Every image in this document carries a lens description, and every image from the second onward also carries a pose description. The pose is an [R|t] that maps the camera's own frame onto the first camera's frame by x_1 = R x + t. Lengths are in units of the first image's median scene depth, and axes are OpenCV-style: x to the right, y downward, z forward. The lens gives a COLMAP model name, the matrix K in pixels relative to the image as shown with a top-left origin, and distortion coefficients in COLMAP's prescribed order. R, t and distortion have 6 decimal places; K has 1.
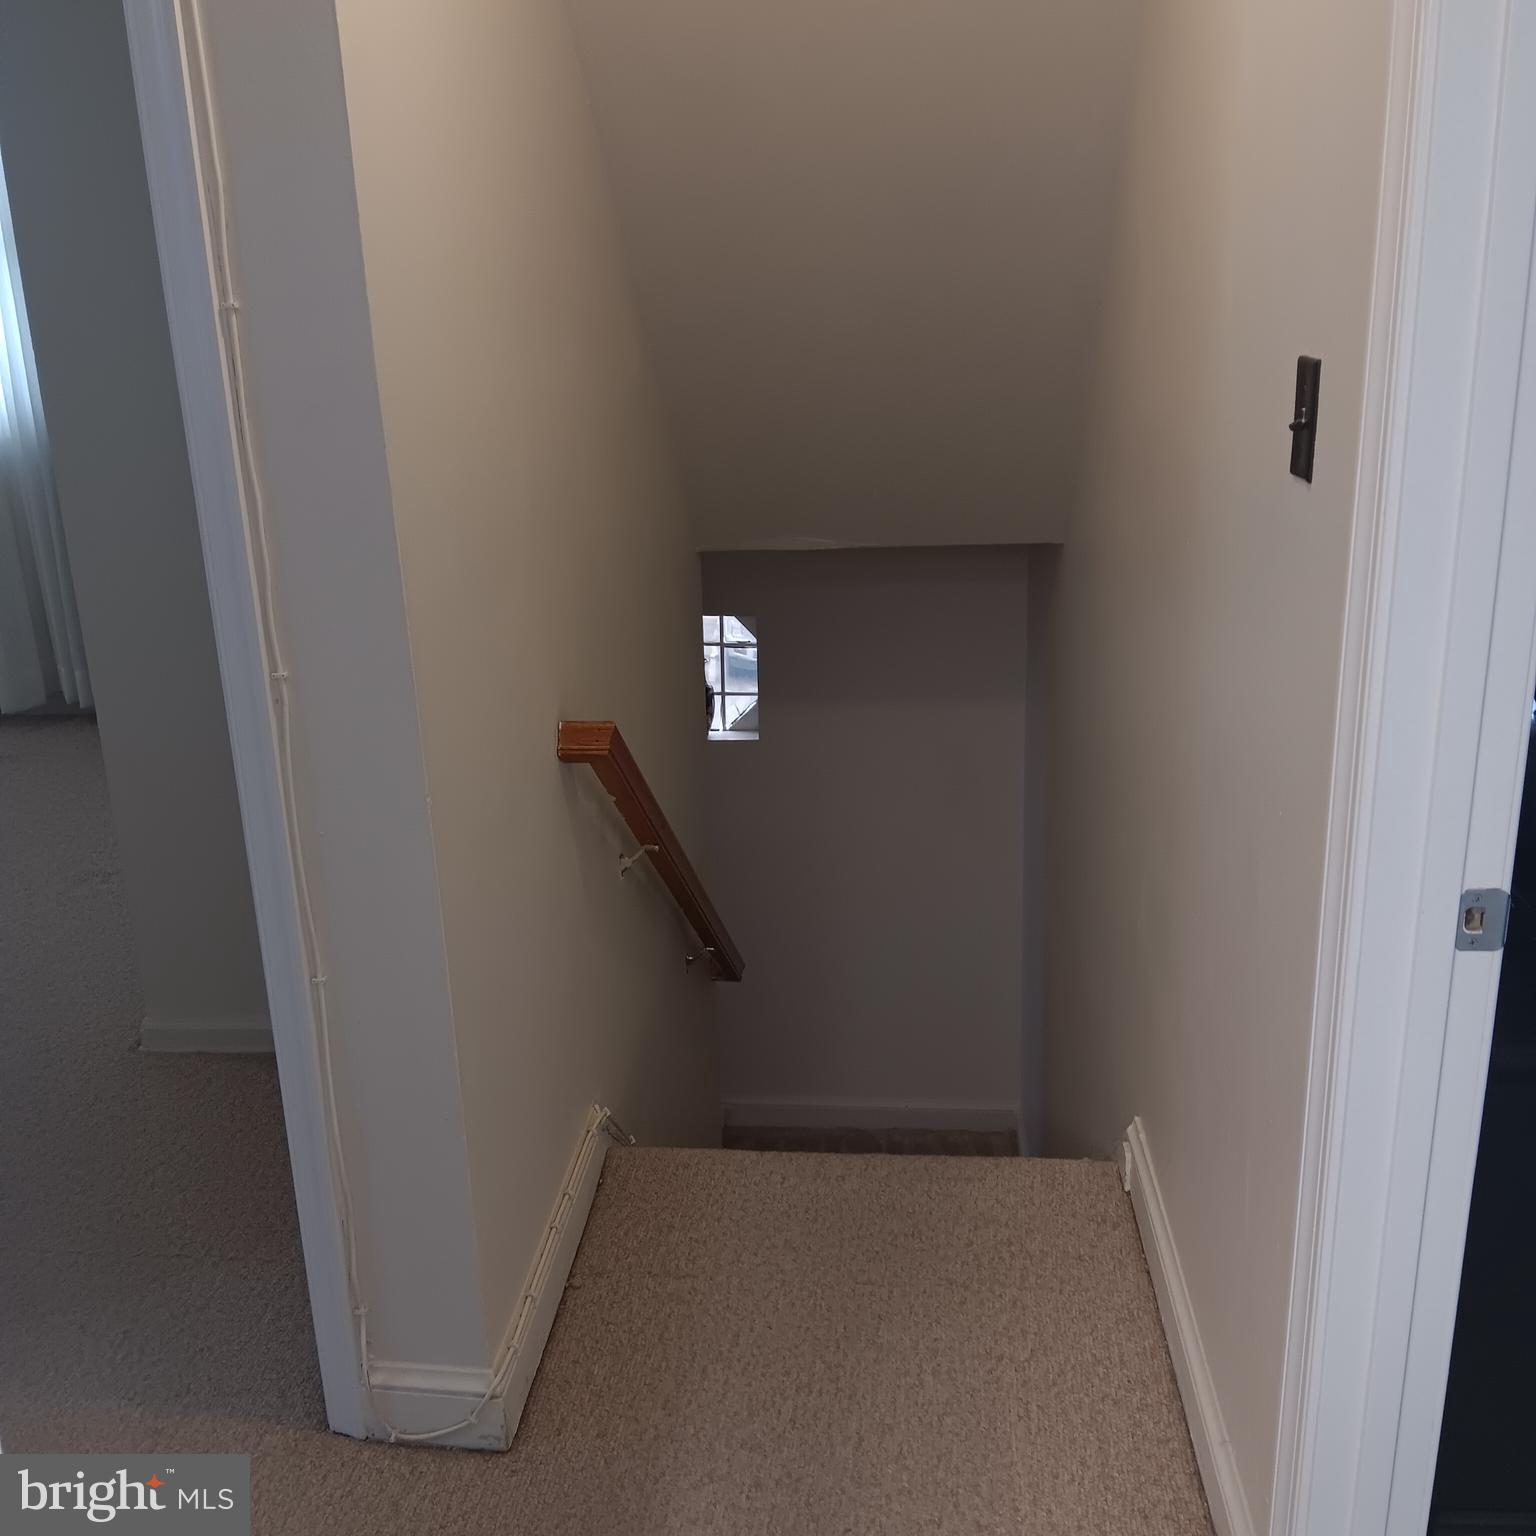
lens RADIAL K [[1579.1, 0, 780.1], [0, 1579.1, 782.2], [0, 0, 1]] dist [0.153370, -0.372306]
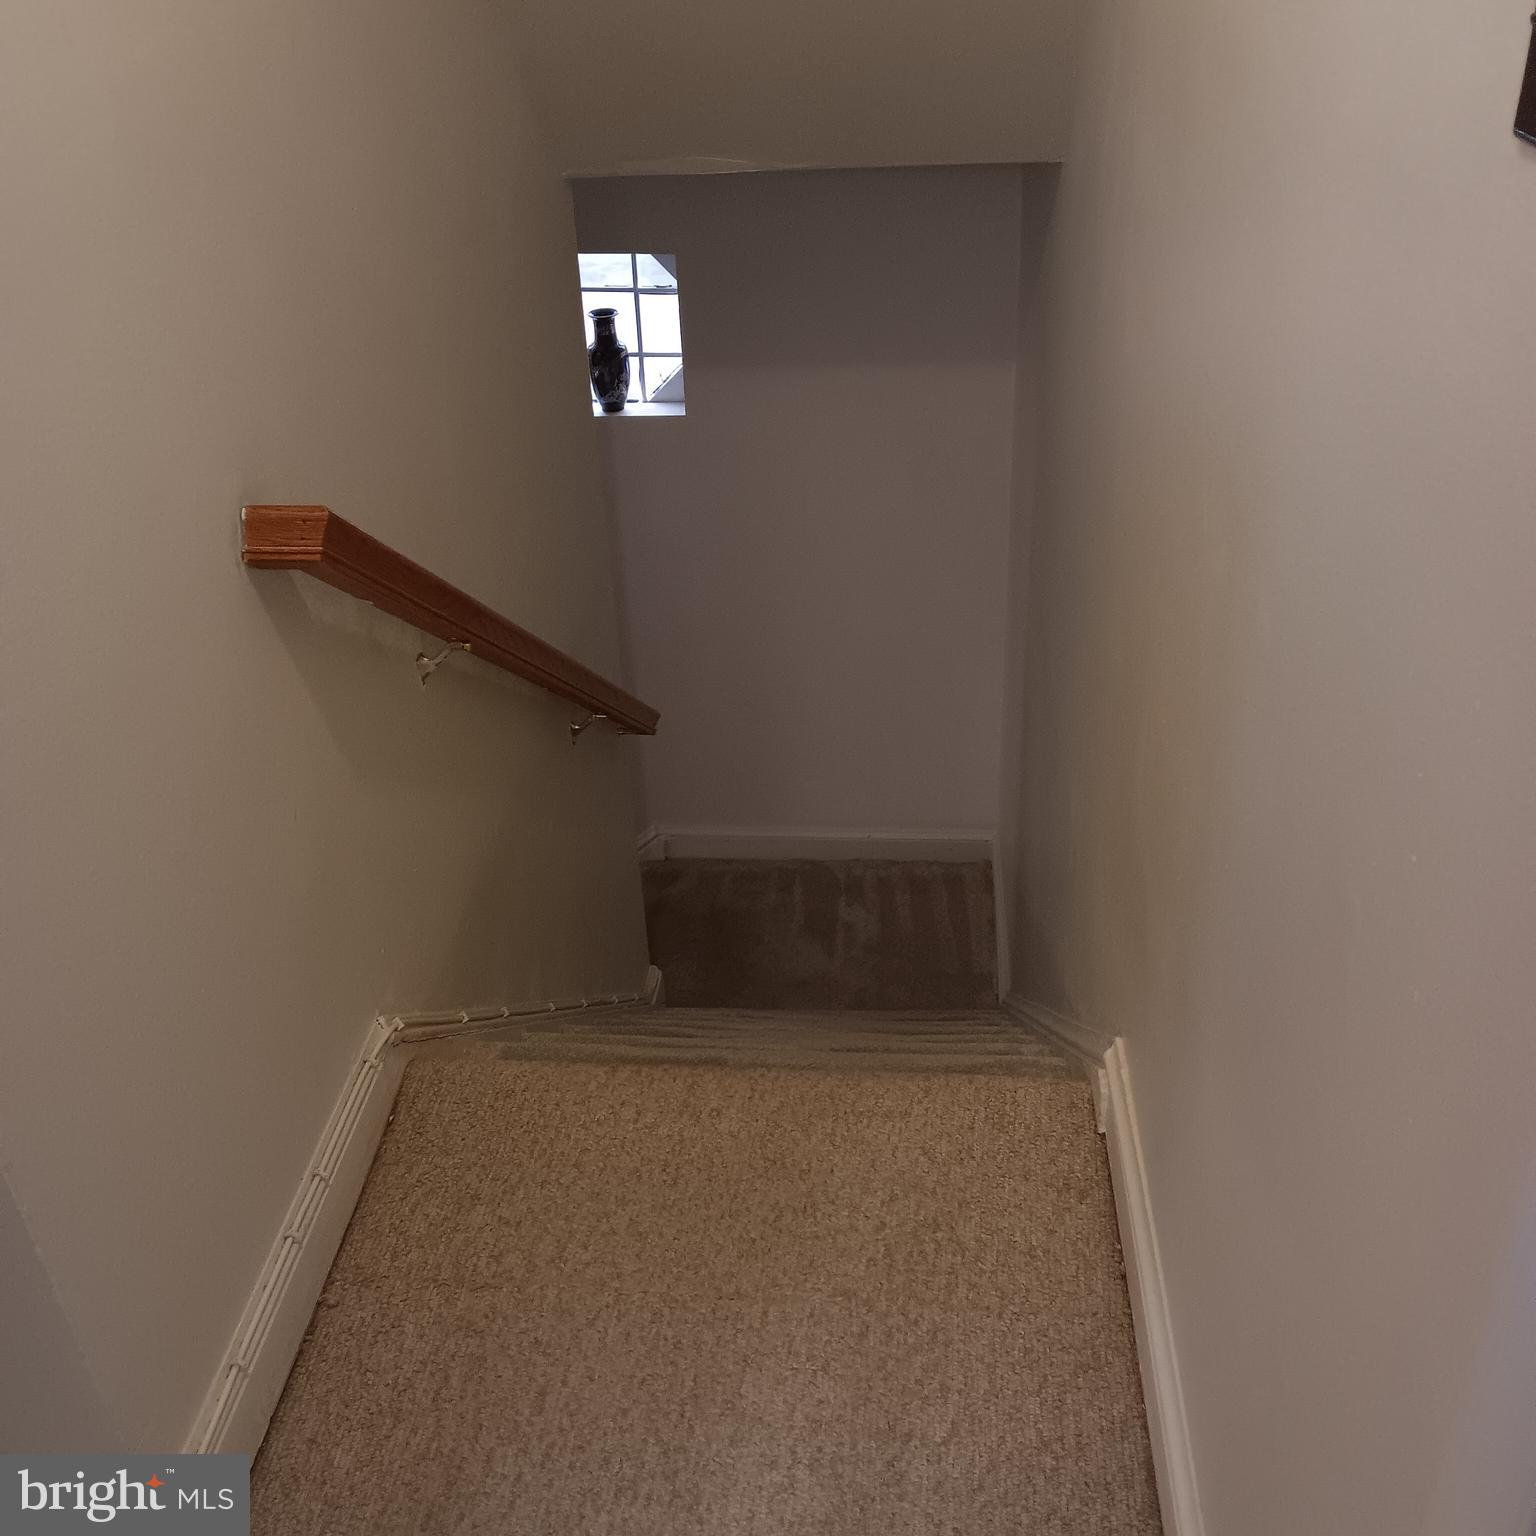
lens RADIAL K [[1579.1, 0, 780.1], [0, 1579.1, 782.2], [0, 0, 1]] dist [0.153370, -0.372306]
pose [[0.999944, -0.009150, -0.005384, 0.080888], [0.010175, 0.970710, 0.240038, -0.084812], [0.003030, -0.240080, 0.970748, 0.352775]]
